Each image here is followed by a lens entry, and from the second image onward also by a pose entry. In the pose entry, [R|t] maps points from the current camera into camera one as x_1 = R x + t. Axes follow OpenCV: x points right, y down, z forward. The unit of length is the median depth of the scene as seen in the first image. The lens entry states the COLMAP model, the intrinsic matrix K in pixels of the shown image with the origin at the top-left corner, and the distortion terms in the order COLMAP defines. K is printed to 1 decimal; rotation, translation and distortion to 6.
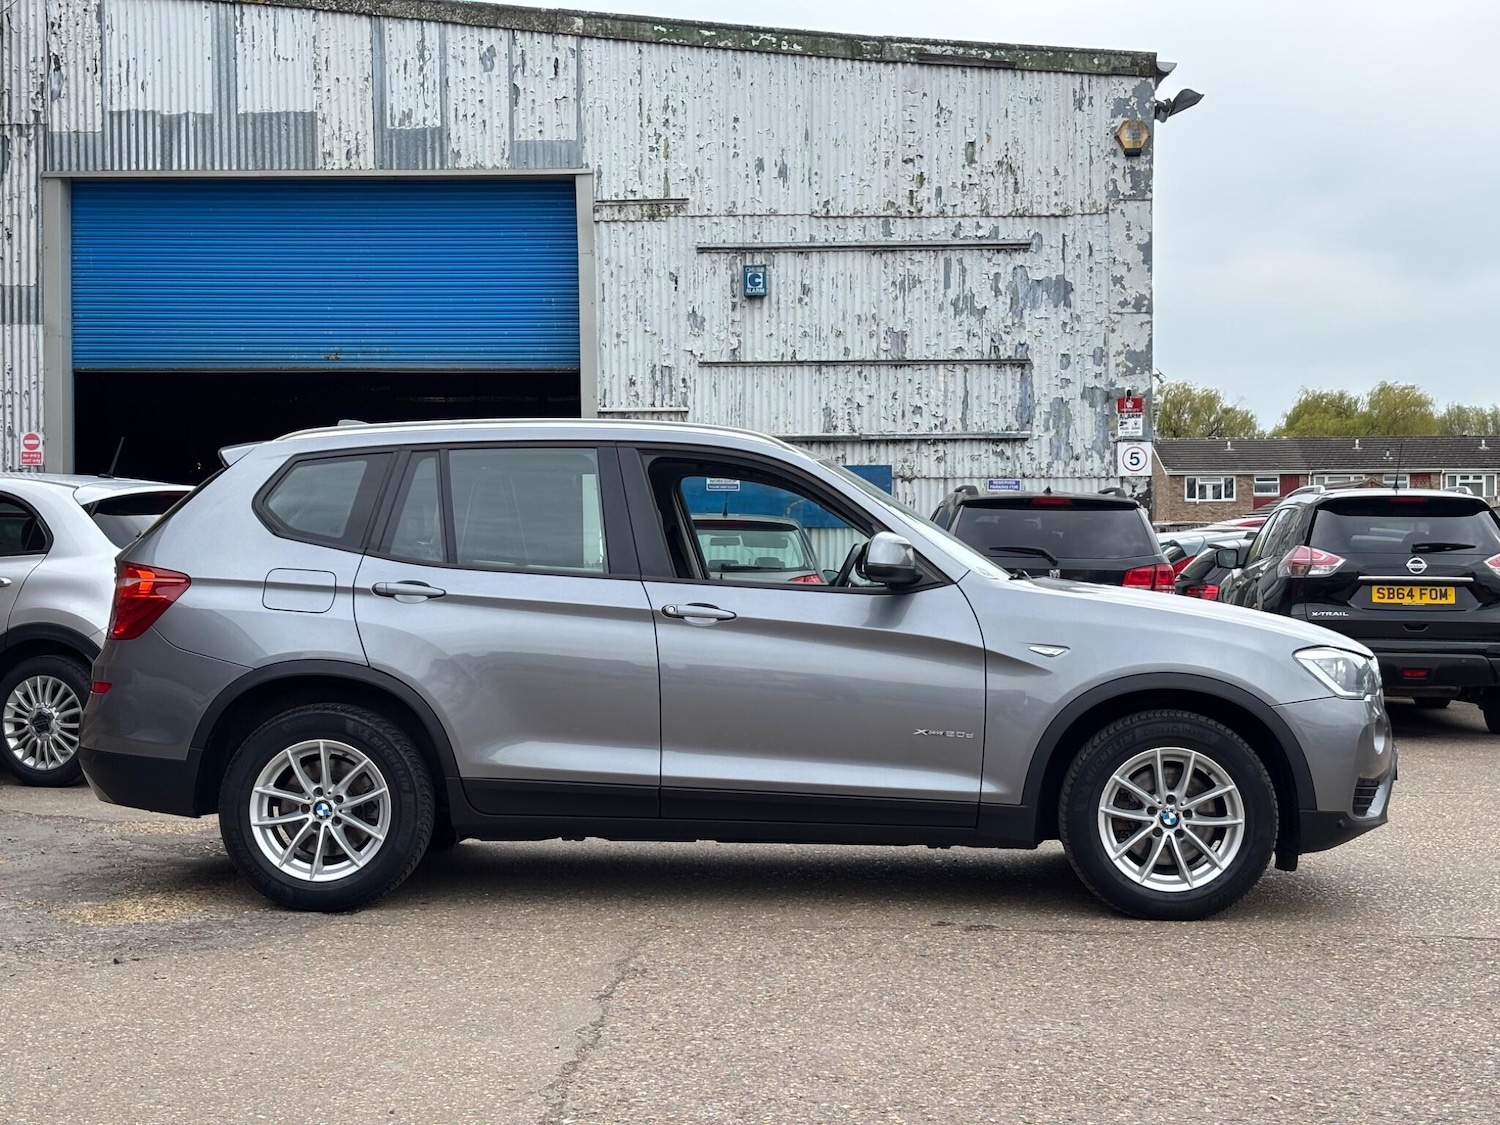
lens RADIAL K [[2283.7, 0, 762.7], [0, 2283.7, 579.1], [0, 0, 1]] dist [0.277745, -1.136352]
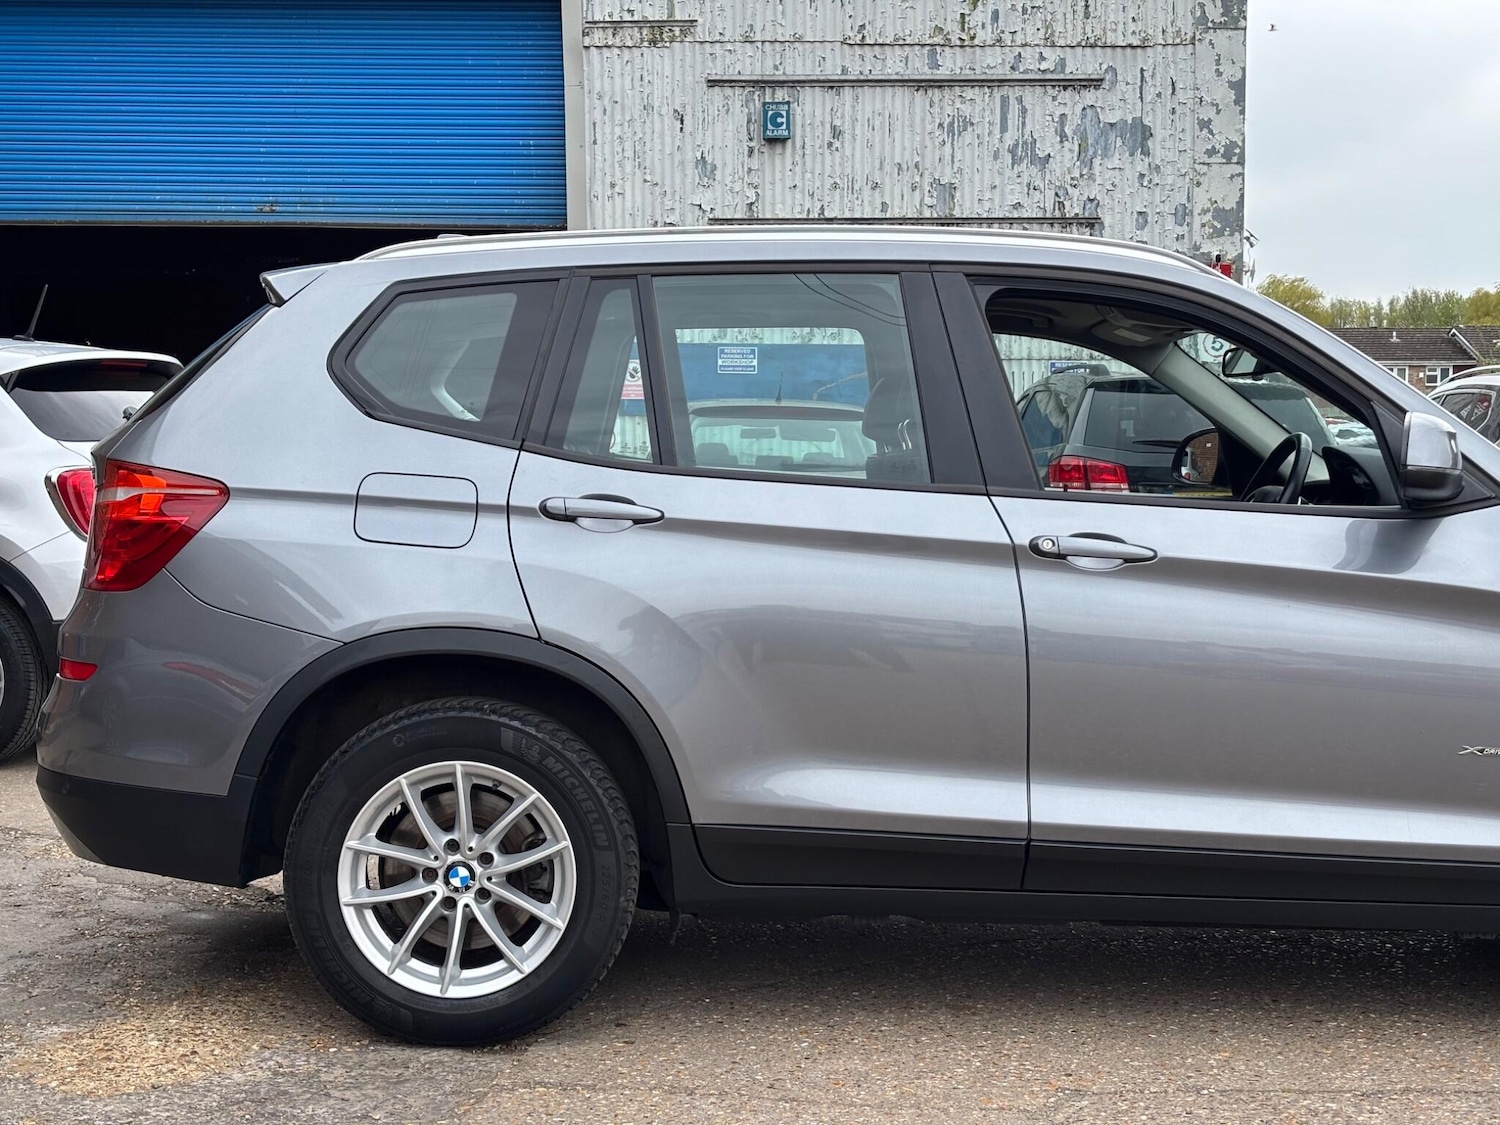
lens RADIAL K [[2242.9, 0, 751.5], [0, 2242.9, 587.2], [0, 0, 1]] dist [0.262849, -1.037813]
pose [[0.998397, -0.000346, 0.056603, -0.059481], [-0.002554, 0.998688, 0.051149, -0.002082], [-0.056546, -0.051212, 0.997086, 0.166738]]
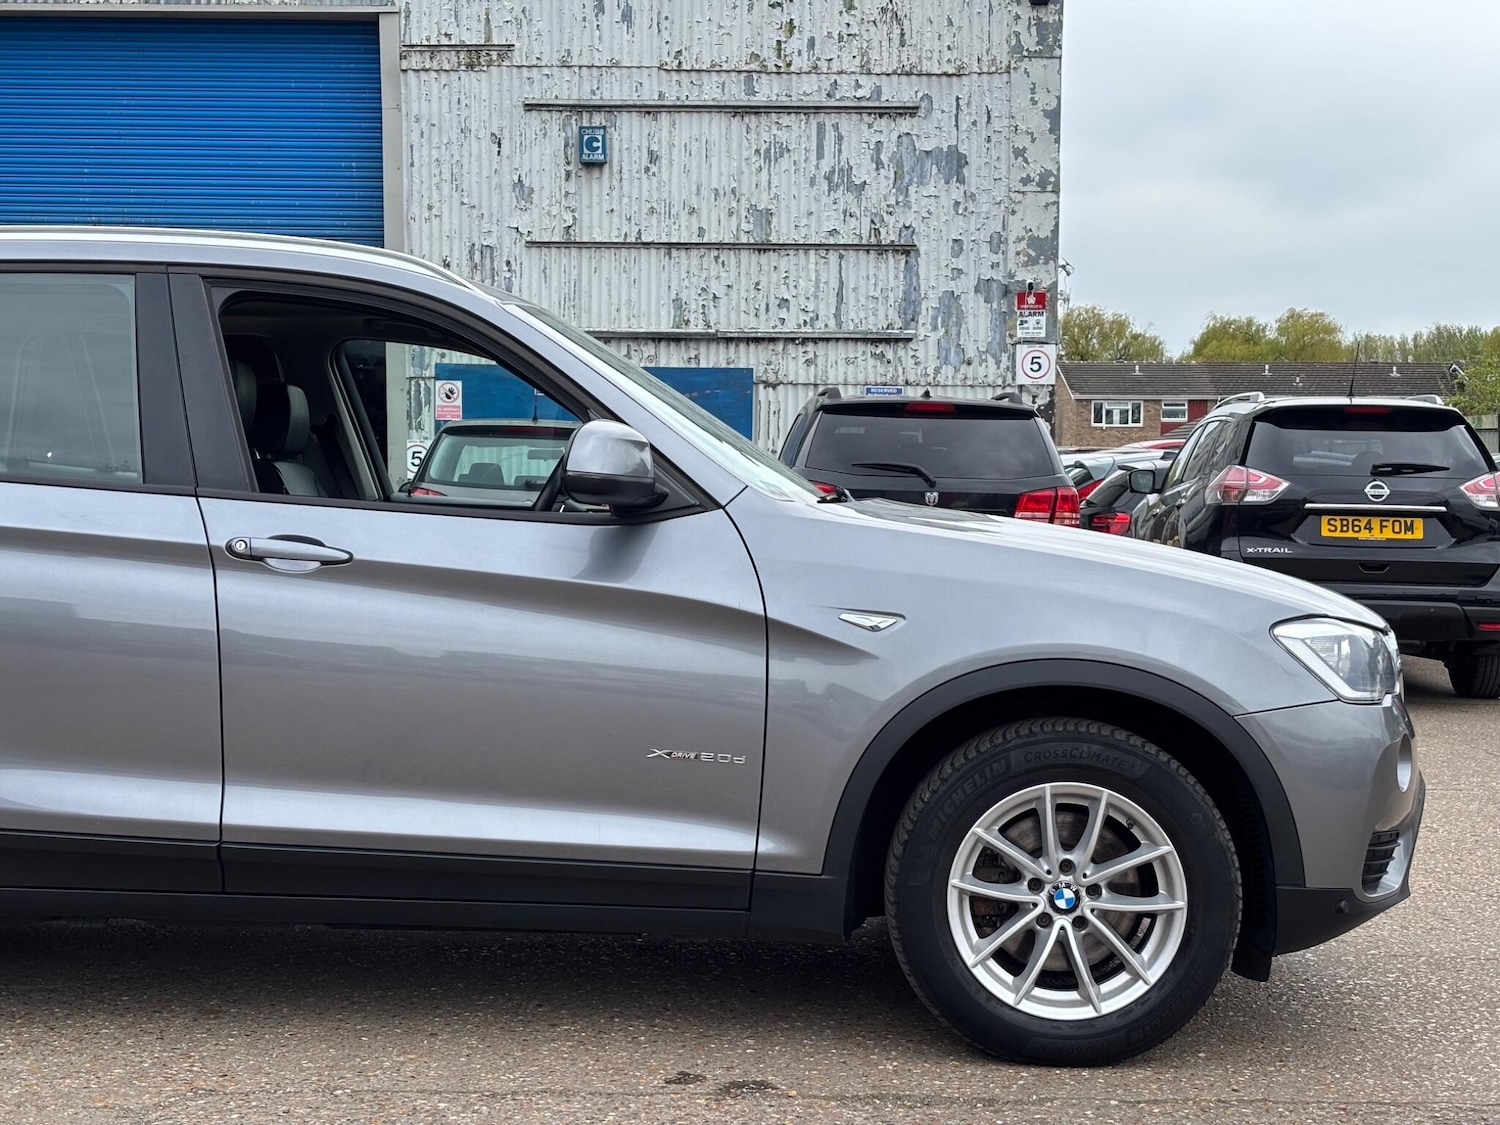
lens RADIAL K [[2242.9, 0, 751.5], [0, 2242.9, 587.2], [0, 0, 1]] dist [0.262849, -1.037813]
pose [[0.999394, 0.010284, 0.033253, 0.028952], [-0.011534, 0.999225, 0.037625, 0.000181], [-0.032840, -0.037986, 0.998739, 0.161855]]
